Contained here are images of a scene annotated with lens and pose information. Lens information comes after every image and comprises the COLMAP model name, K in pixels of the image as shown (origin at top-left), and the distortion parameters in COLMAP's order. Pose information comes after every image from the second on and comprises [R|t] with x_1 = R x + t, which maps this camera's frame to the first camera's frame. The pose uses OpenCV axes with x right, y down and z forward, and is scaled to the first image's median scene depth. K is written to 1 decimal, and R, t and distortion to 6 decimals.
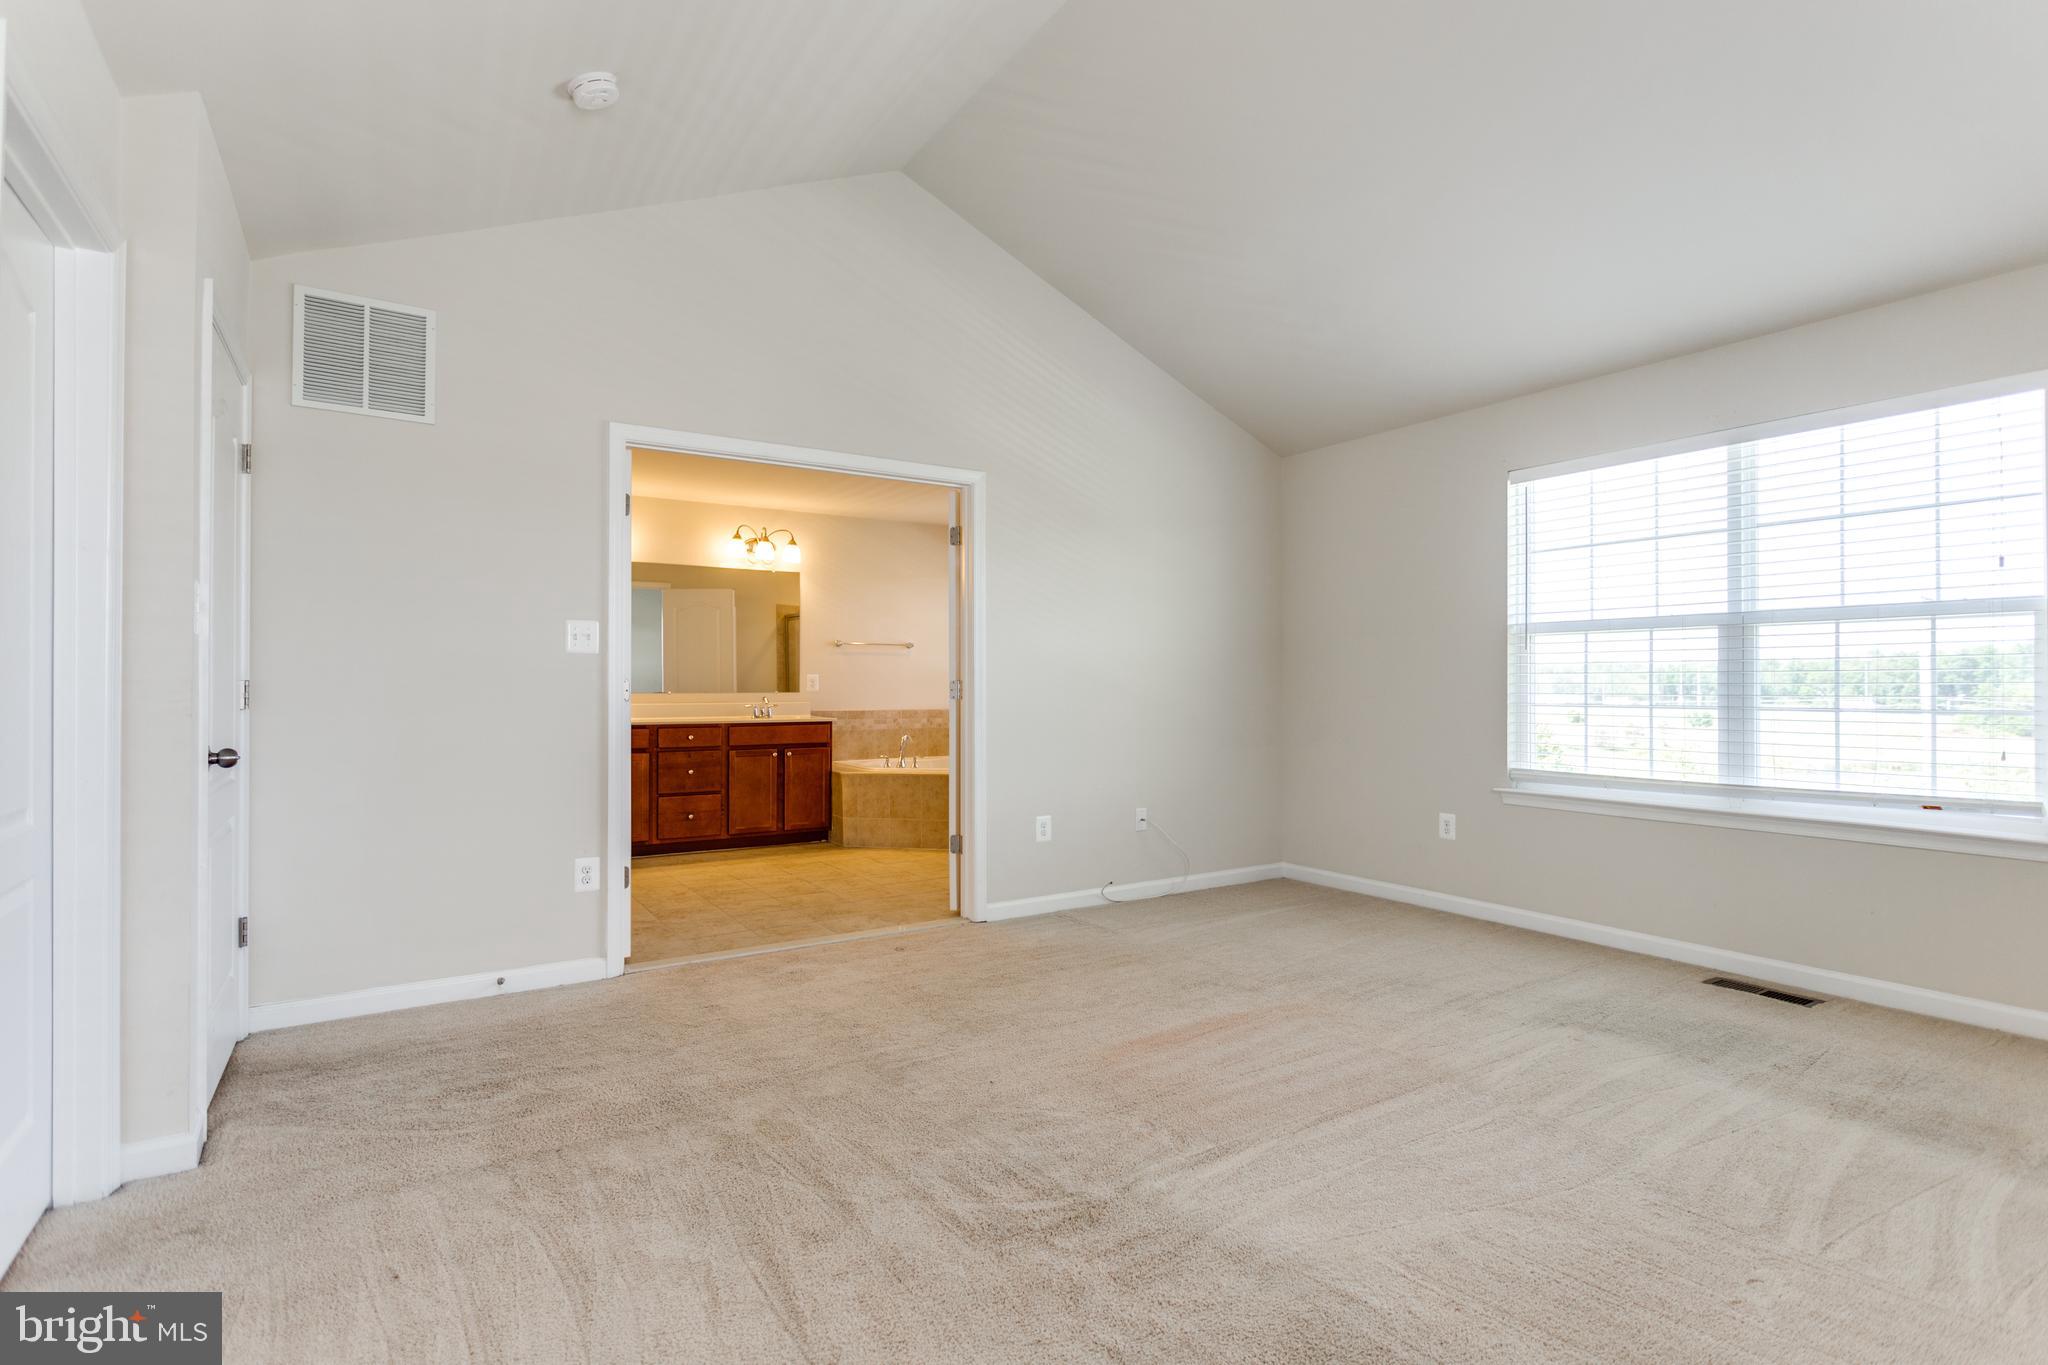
lens RADIAL K [[996.9, 0, 1018.6], [0, 996.9, 682.7], [0, 0, 1]] dist [0.004312, -0.003372]
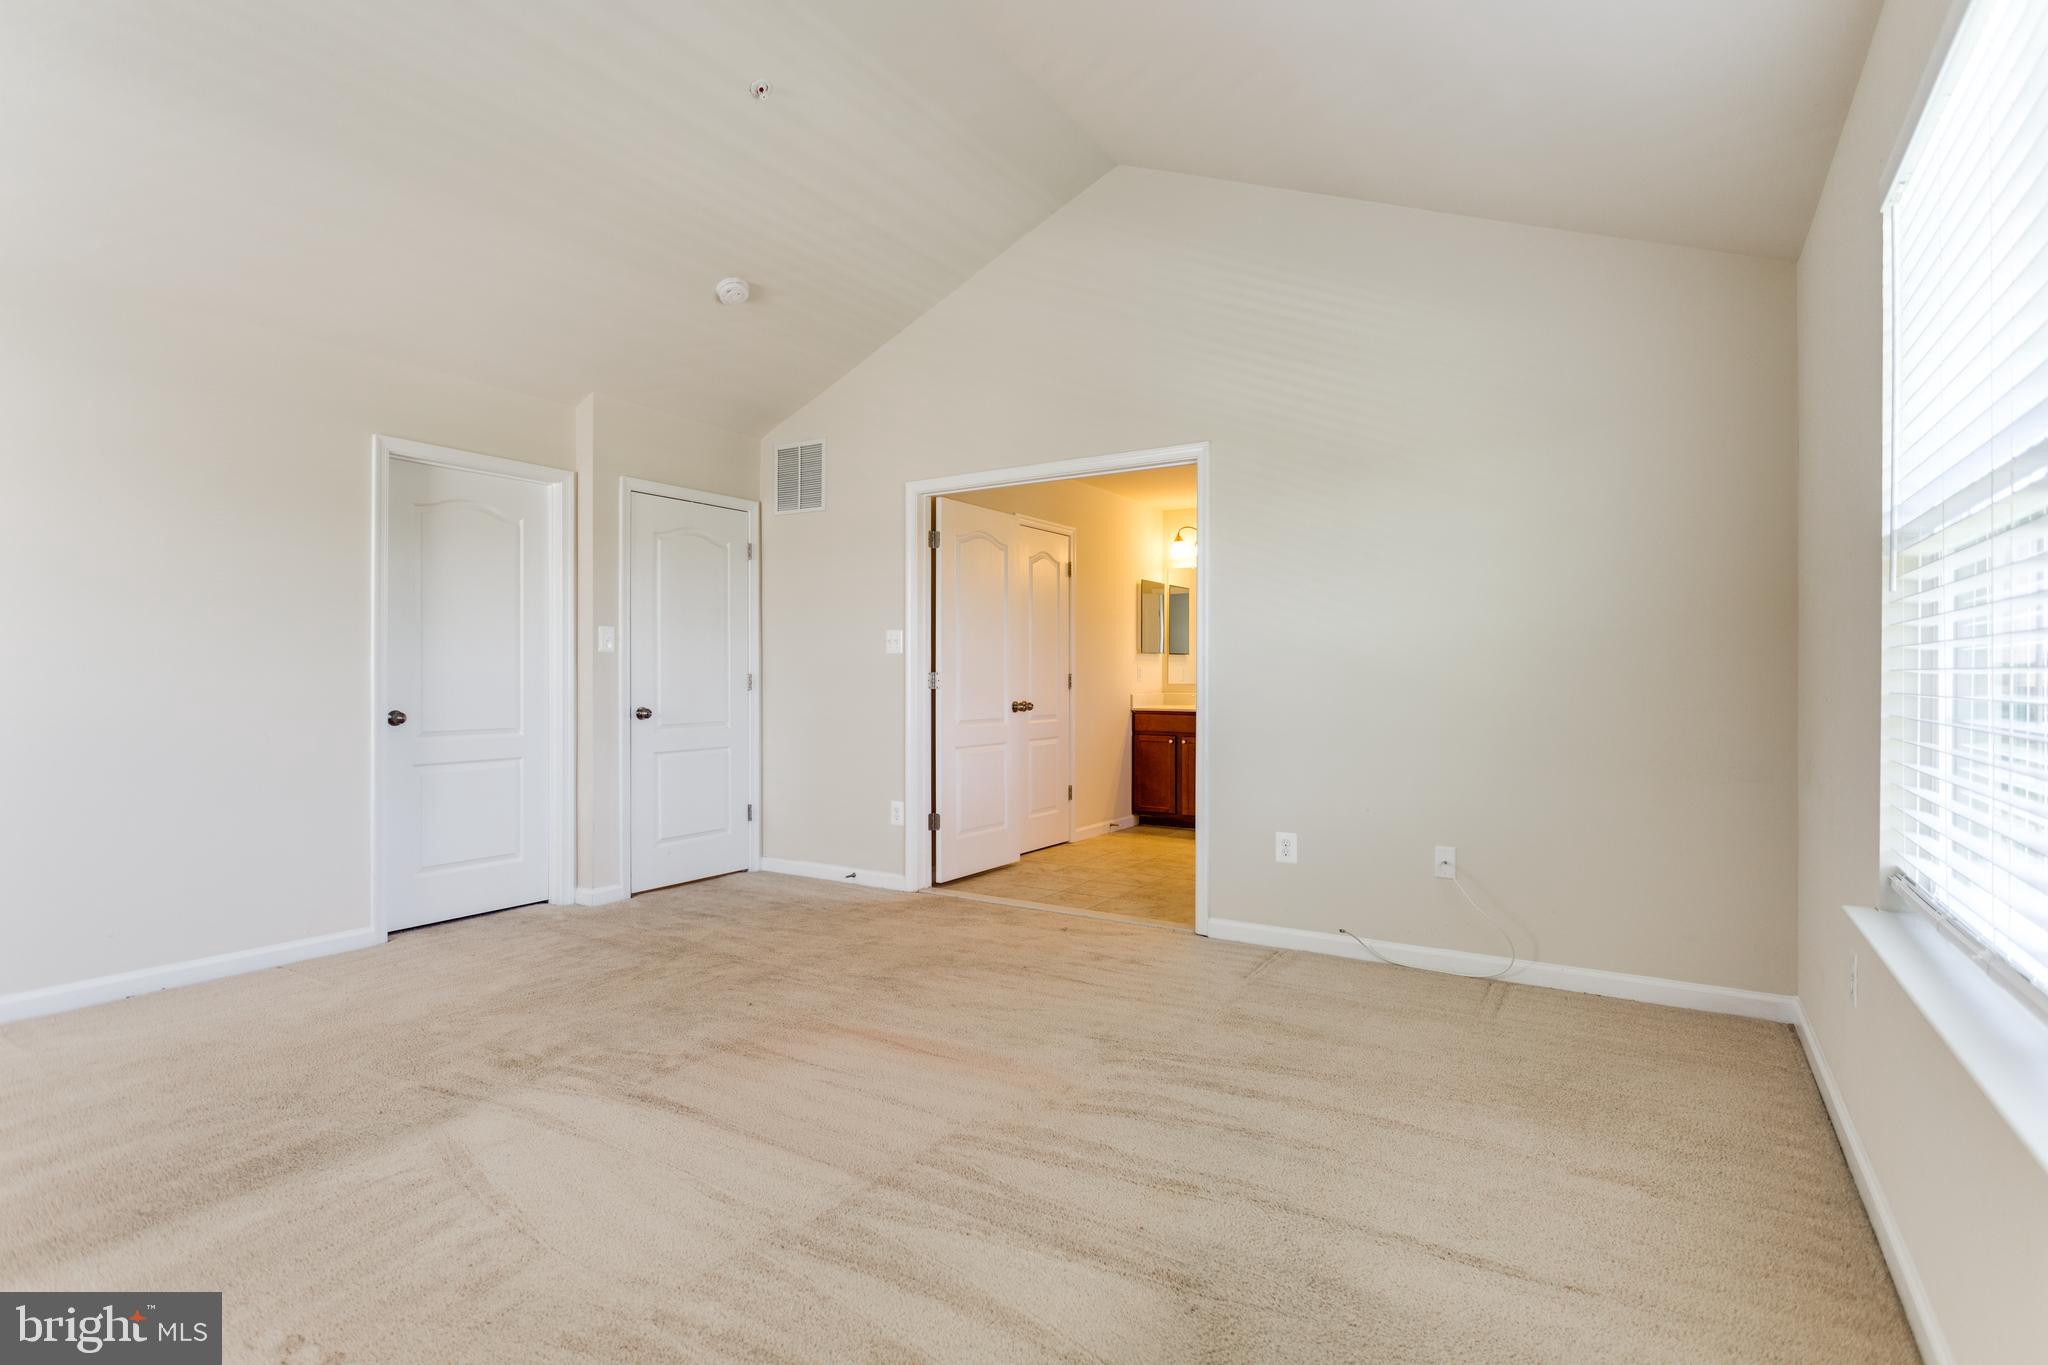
lens RADIAL K [[996.9, 0, 1056.6], [0, 996.9, 677.4], [0, 0, 1]] dist [0.004312, -0.003372]
pose [[0.420506, 0.001043, -0.907289, 0.675024], [0.003215, 0.999991, 0.002640, 0.000569], [0.907284, -0.004027, 0.420499, 0.455841]]
